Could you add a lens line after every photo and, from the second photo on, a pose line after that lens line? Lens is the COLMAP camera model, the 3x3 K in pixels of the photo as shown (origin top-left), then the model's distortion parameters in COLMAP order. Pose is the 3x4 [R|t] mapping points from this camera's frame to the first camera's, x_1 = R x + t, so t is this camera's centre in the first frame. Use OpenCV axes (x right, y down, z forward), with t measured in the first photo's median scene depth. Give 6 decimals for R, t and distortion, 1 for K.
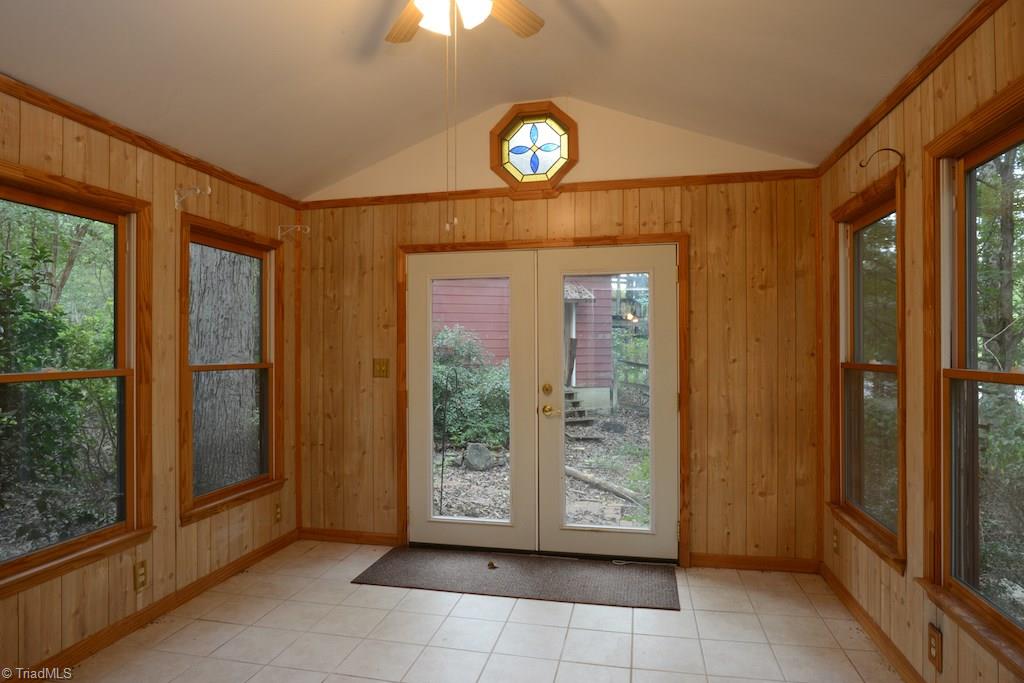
lens RADIAL K [[584.5, 0, 510.2], [0, 584.5, 341.5], [0, 0, 1]] dist [-0.039759, 0.015742]
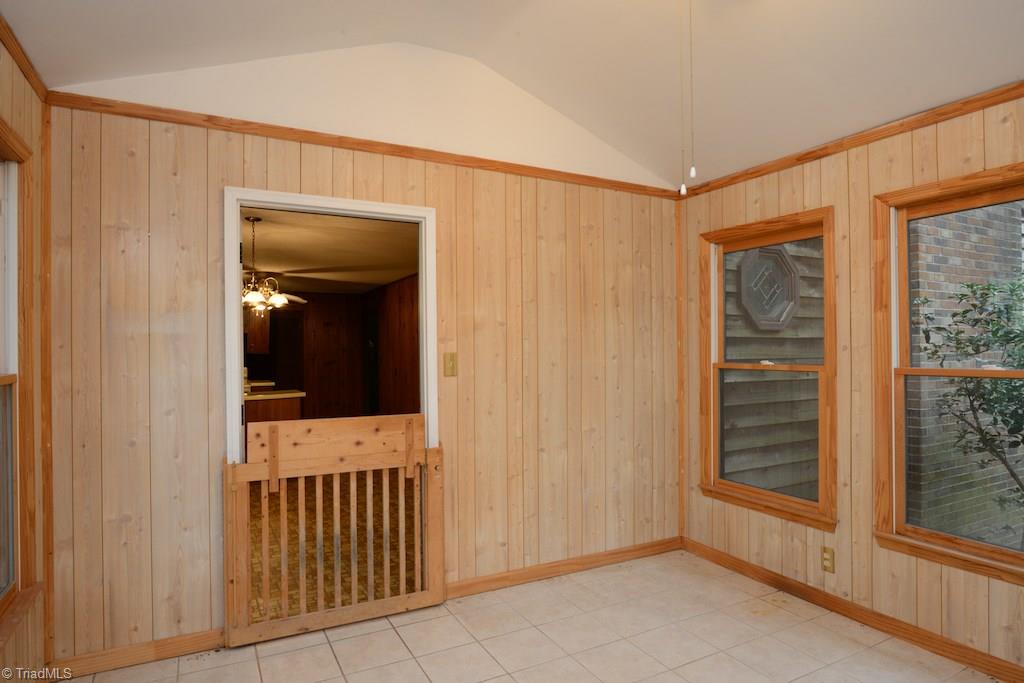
lens RADIAL K [[584.5, 0, 514.0], [0, 584.5, 344.6], [0, 0, 1]] dist [-0.039759, 0.015742]
pose [[-0.760911, -0.000116, -0.648857, 0.373540], [0.008966, 0.999903, -0.010693, 0.003671], [0.648795, -0.013954, -0.760836, 1.051528]]
